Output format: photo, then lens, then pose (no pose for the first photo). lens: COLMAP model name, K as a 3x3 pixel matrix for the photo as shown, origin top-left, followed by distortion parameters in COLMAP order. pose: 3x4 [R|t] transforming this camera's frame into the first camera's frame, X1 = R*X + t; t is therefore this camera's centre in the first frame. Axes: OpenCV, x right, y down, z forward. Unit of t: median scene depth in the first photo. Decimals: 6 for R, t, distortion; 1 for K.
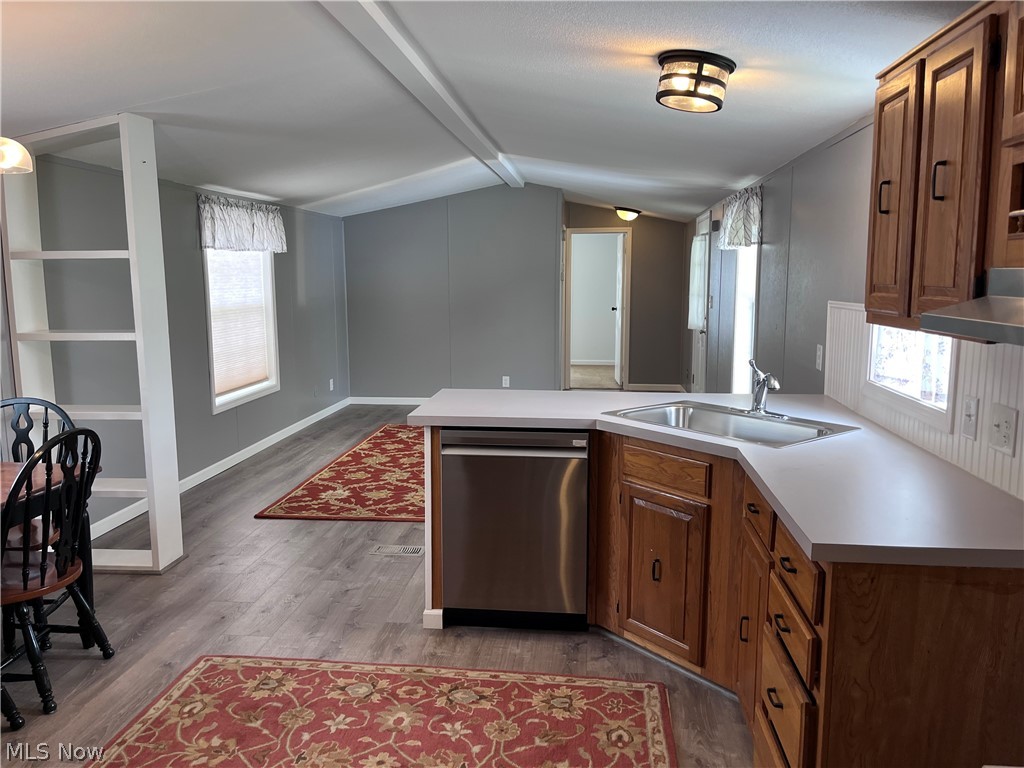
lens RADIAL K [[794.2, 0, 515.1], [0, 794.2, 388.0], [0, 0, 1]] dist [0.039220, -0.025124]
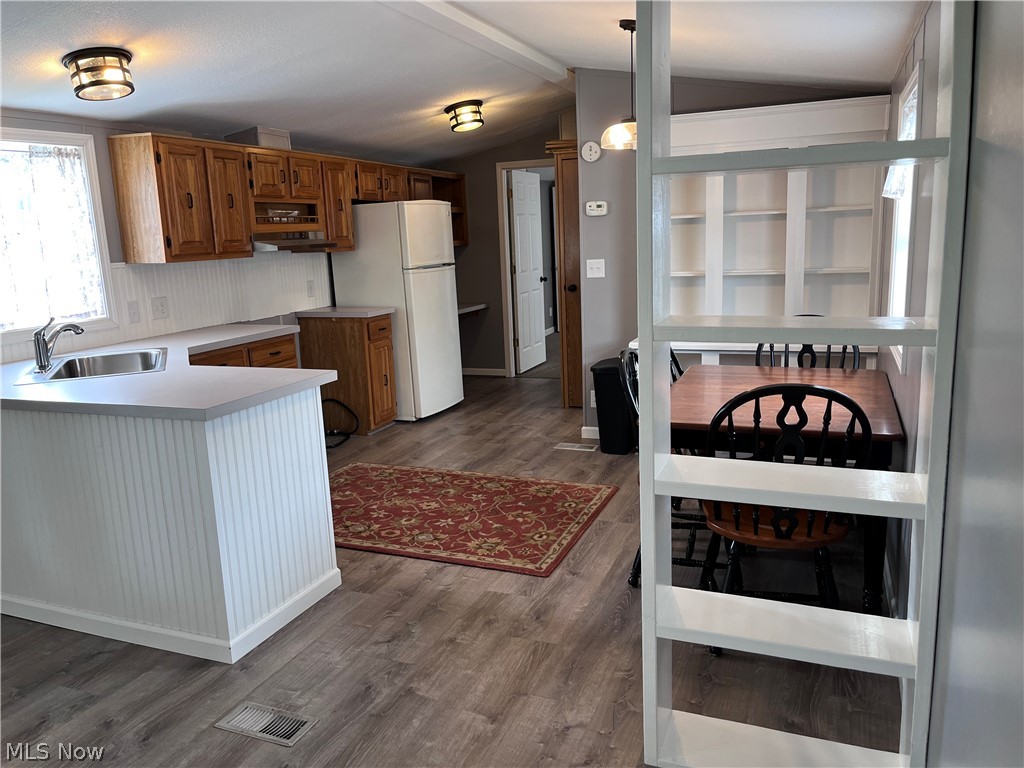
lens RADIAL K [[794.2, 0, 510.7], [0, 794.2, 382.6], [0, 0, 1]] dist [0.039220, -0.025124]
pose [[-0.961017, -0.009961, 0.276309, -0.398122], [0.083850, 0.941786, 0.325588, -0.165989], [-0.263467, 0.336064, -0.904238, 1.182363]]
